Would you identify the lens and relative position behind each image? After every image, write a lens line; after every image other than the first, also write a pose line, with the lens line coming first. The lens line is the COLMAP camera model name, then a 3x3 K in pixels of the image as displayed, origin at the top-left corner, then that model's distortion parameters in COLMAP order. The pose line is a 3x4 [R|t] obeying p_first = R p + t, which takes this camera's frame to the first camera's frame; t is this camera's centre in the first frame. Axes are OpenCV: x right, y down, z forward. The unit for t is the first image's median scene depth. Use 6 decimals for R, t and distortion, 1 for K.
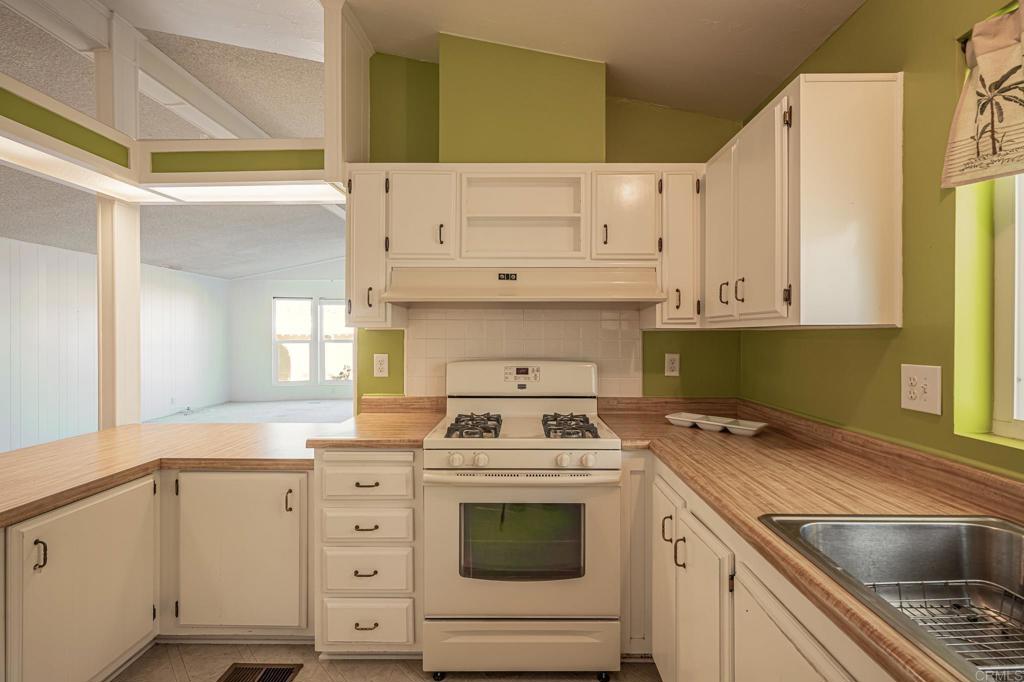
lens RADIAL K [[467.7, 0, 515.7], [0, 467.7, 334.1], [0, 0, 1]] dist [0.002816, 0.000490]
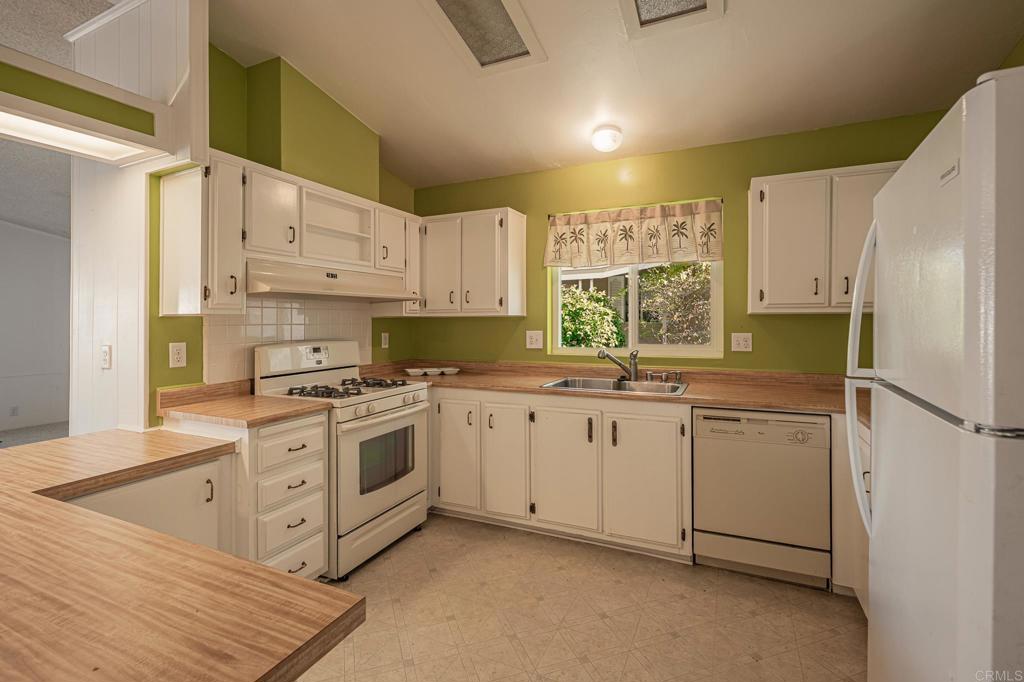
lens RADIAL K [[473.9, 0, 512.4], [0, 473.9, 316.7], [0, 0, 1]] dist [0.000392, 0.000047]
pose [[0.415715, 0.001135, 0.909494, -1.000925], [0.005273, 0.999979, -0.003658, -0.002145], [-0.909480, 0.006317, 0.415700, 0.005542]]
